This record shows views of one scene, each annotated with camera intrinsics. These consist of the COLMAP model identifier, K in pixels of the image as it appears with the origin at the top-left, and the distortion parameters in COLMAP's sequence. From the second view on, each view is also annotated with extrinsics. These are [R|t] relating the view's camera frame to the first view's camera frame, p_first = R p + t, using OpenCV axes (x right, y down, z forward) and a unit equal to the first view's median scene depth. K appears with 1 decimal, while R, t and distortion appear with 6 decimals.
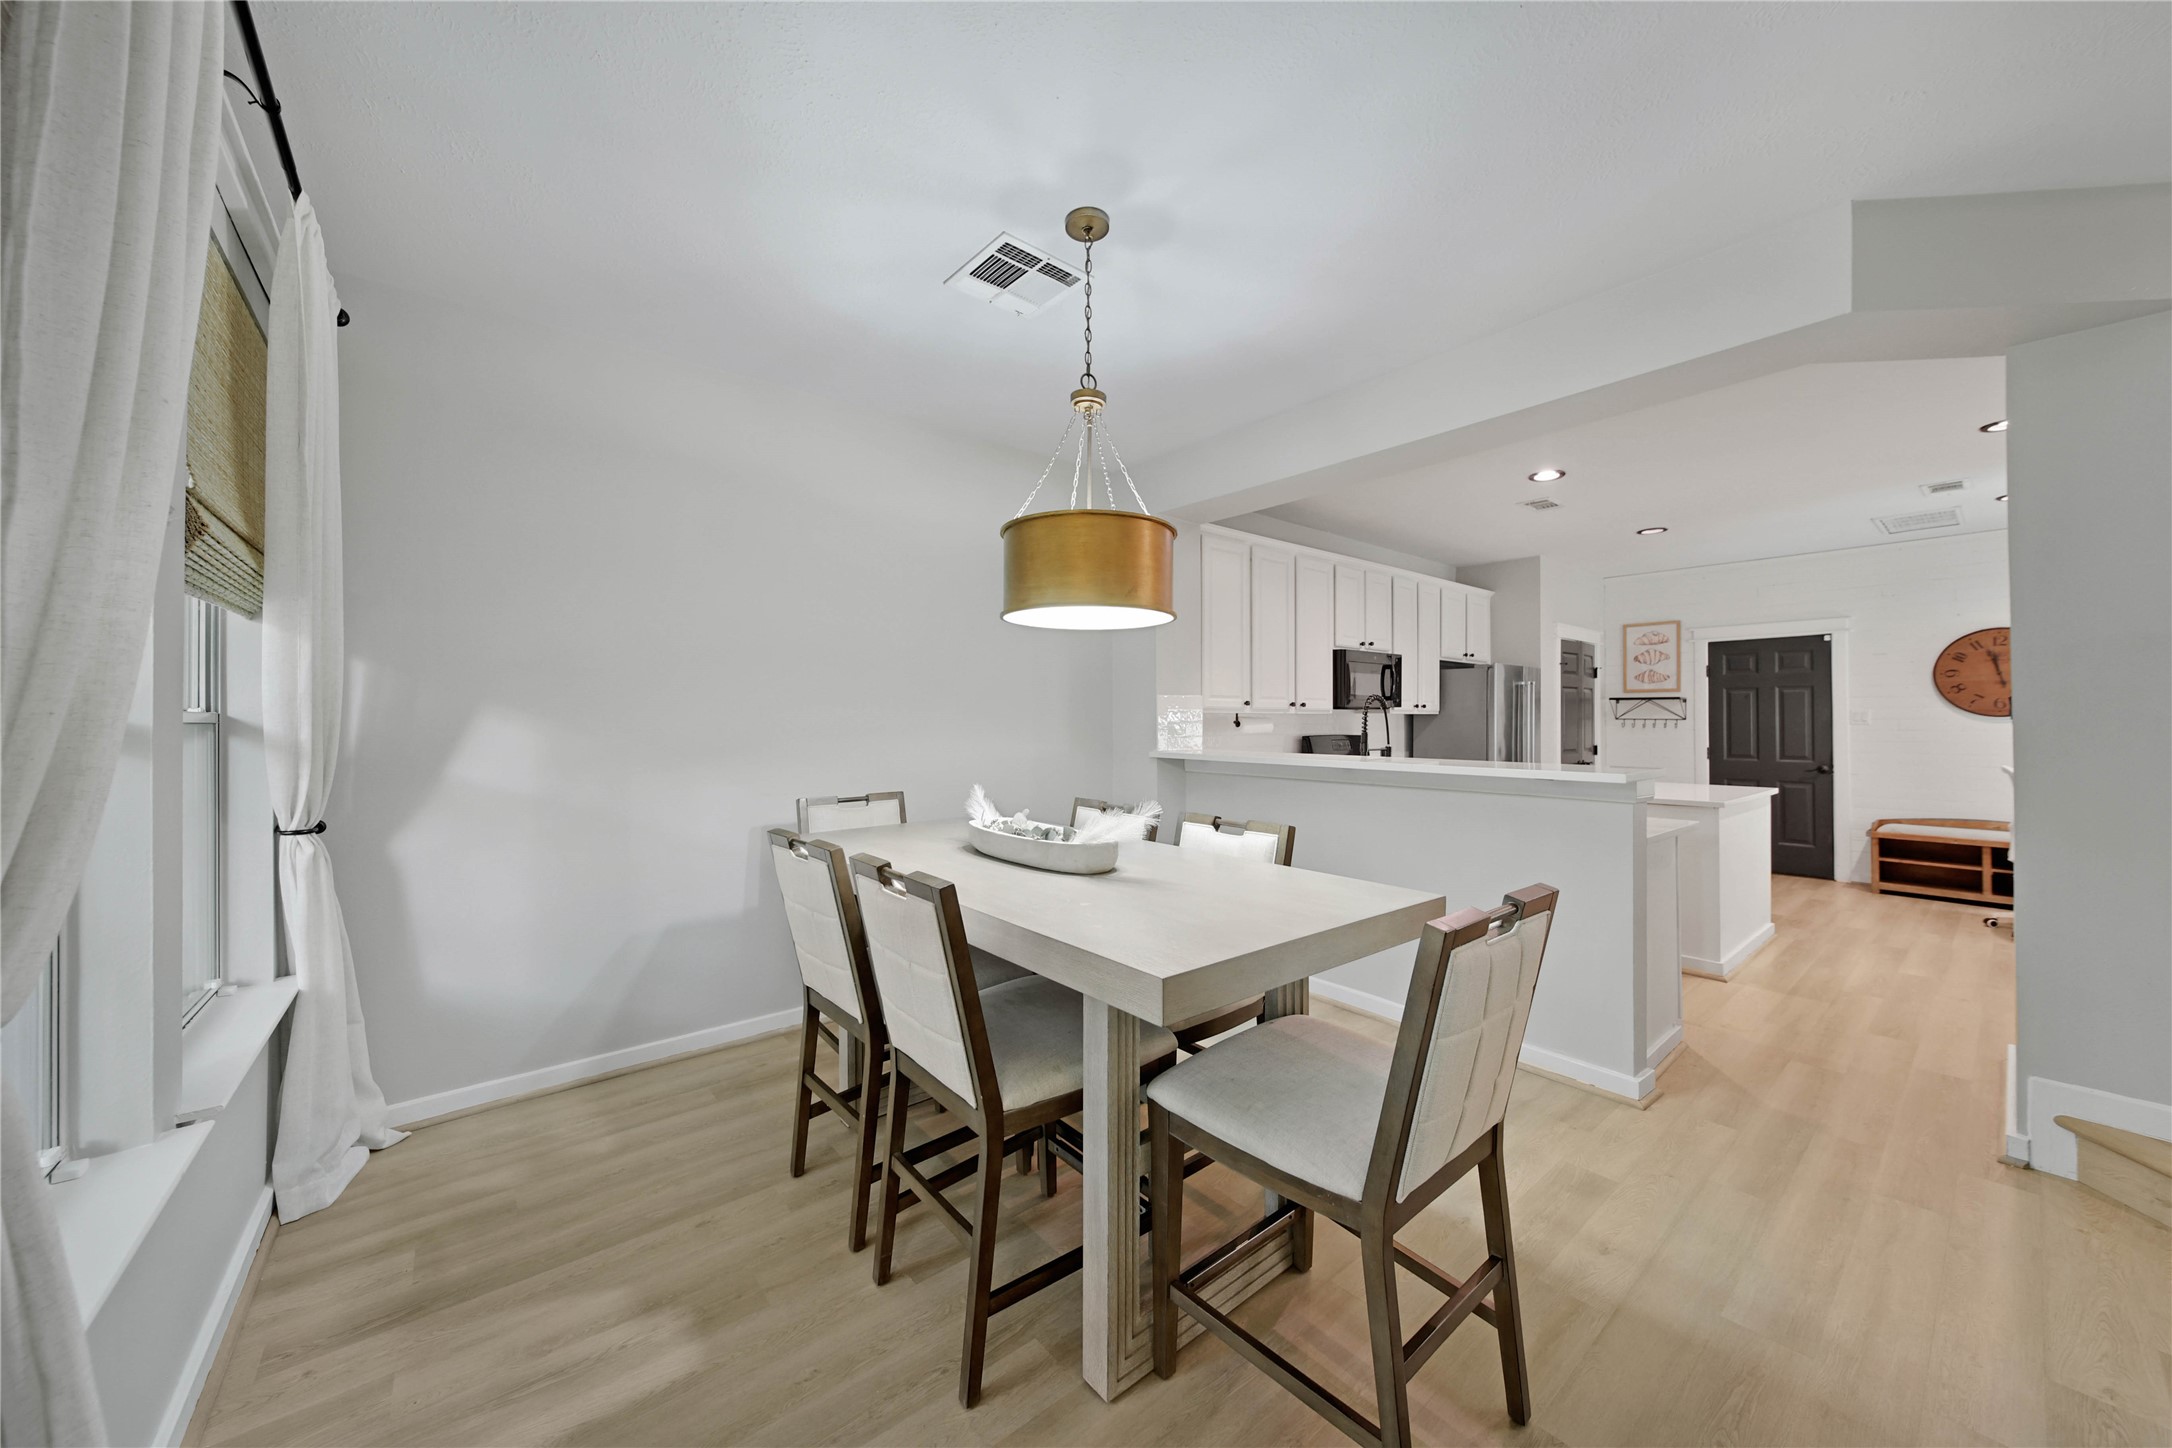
lens RADIAL K [[771.5, 0, 1078.1], [0, 771.5, 718.0], [0, 0, 1]] dist [-0.001869, -0.000065]
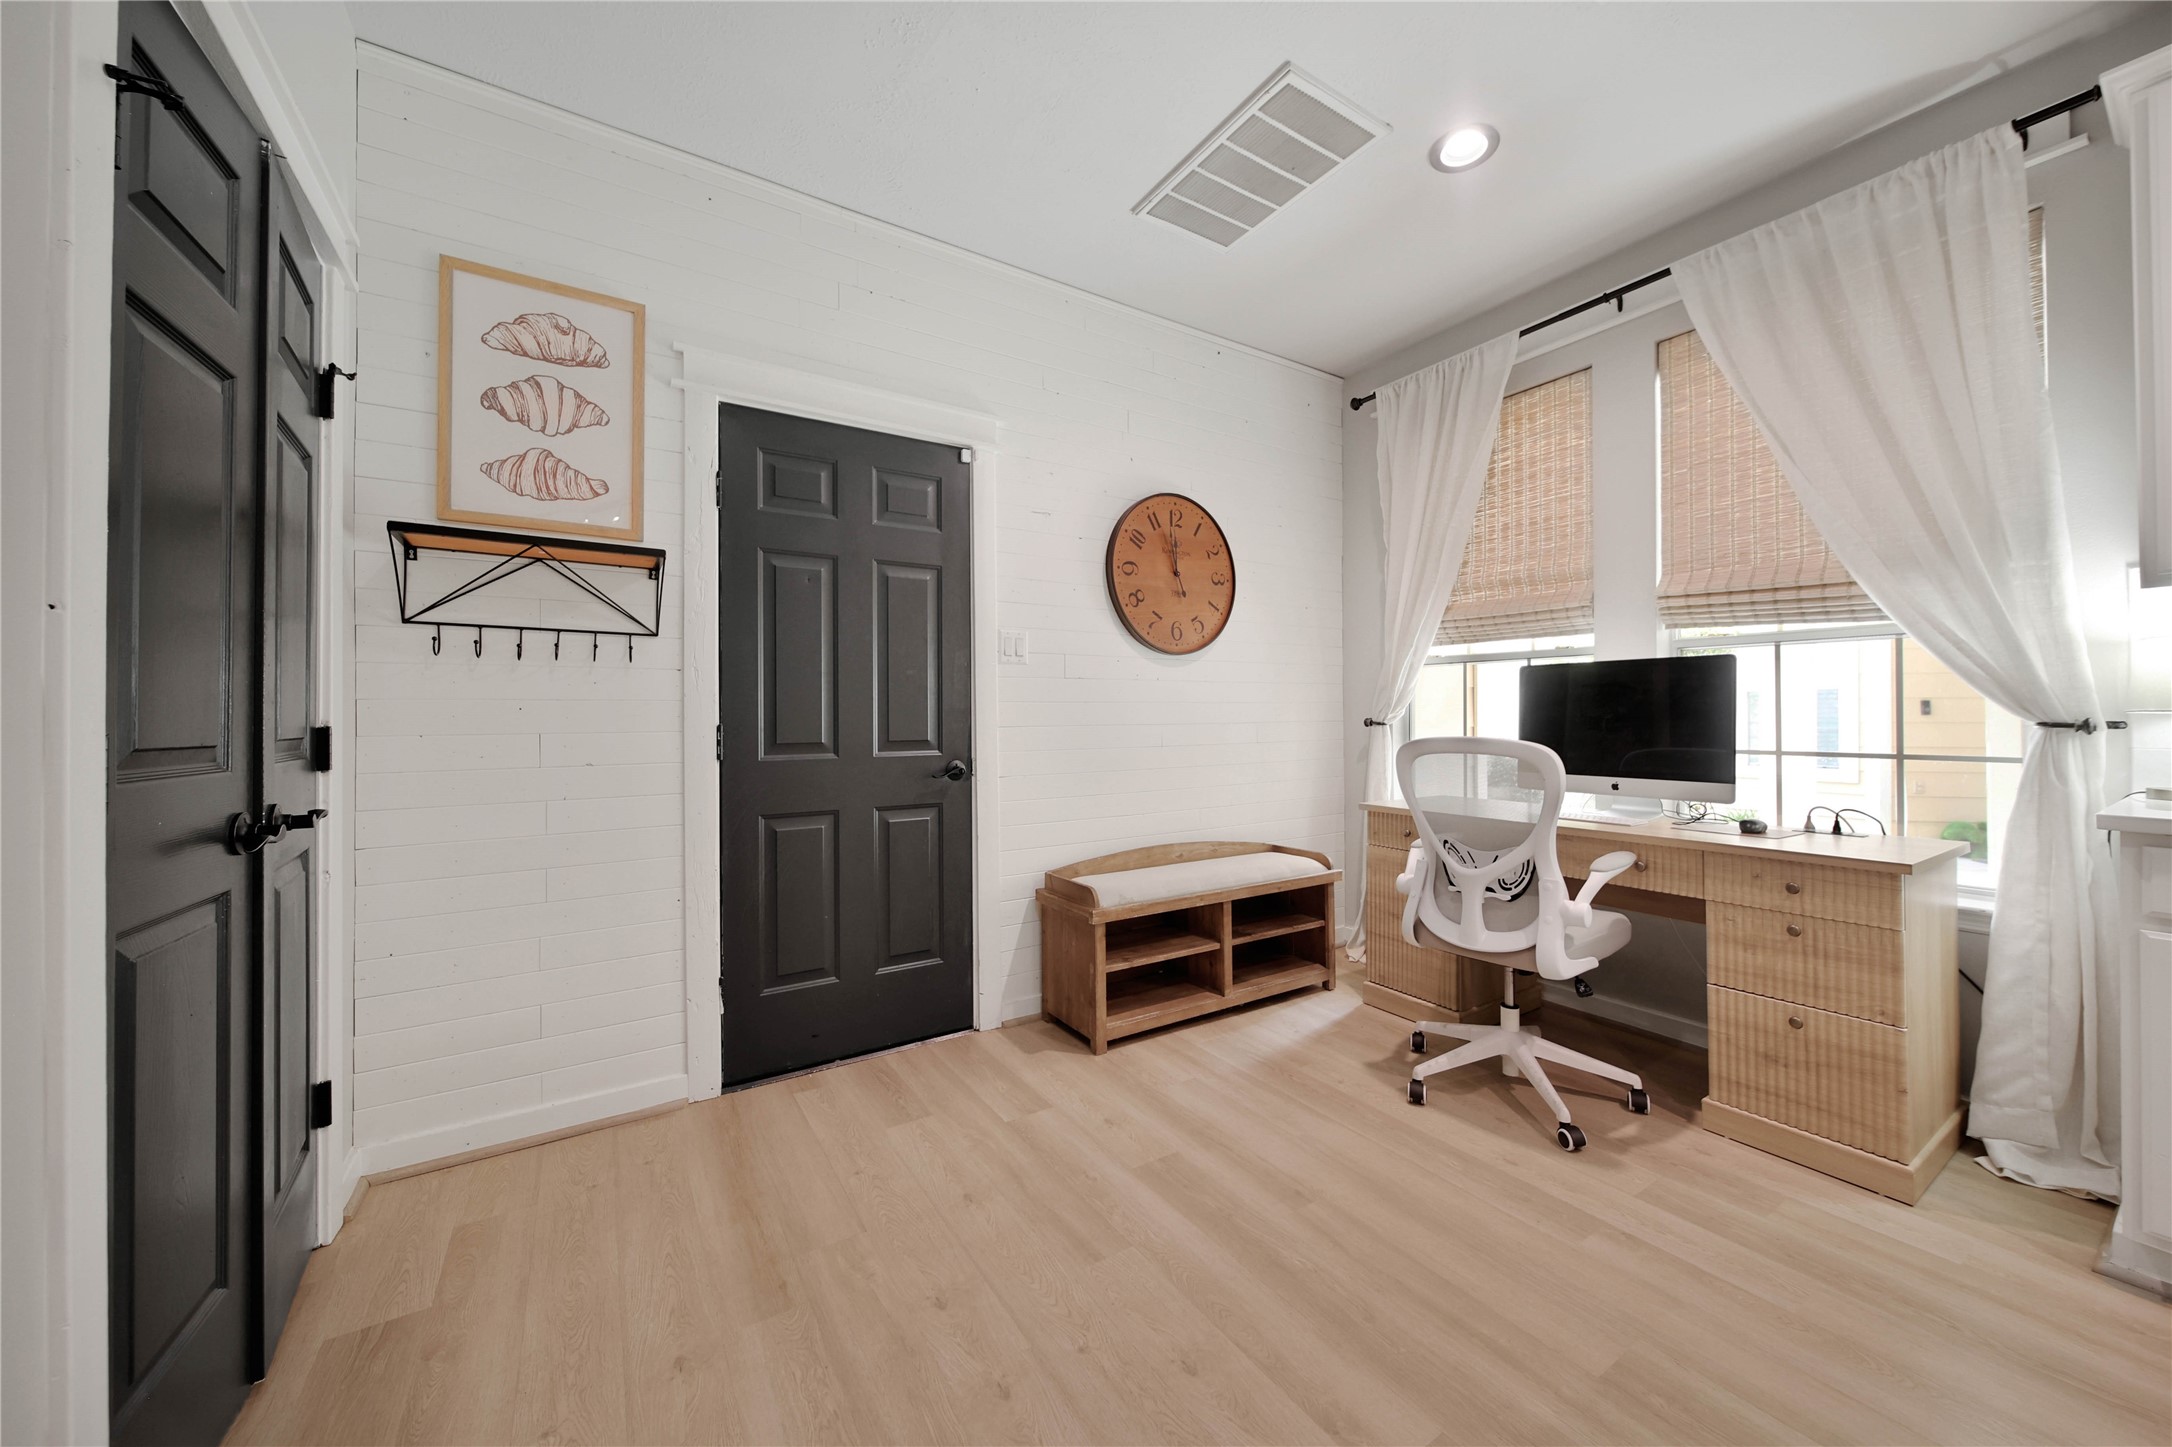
lens RADIAL K [[771.5, 0, 1078.0], [0, 771.5, 711.1], [0, 0, 1]] dist [-0.001869, -0.000065]
pose [[0.125341, 0.004737, 0.992102, 0.522067], [0.000265, 0.999988, -0.004808, 0.034699], [-0.992114, 0.000866, 0.125338, 0.821949]]
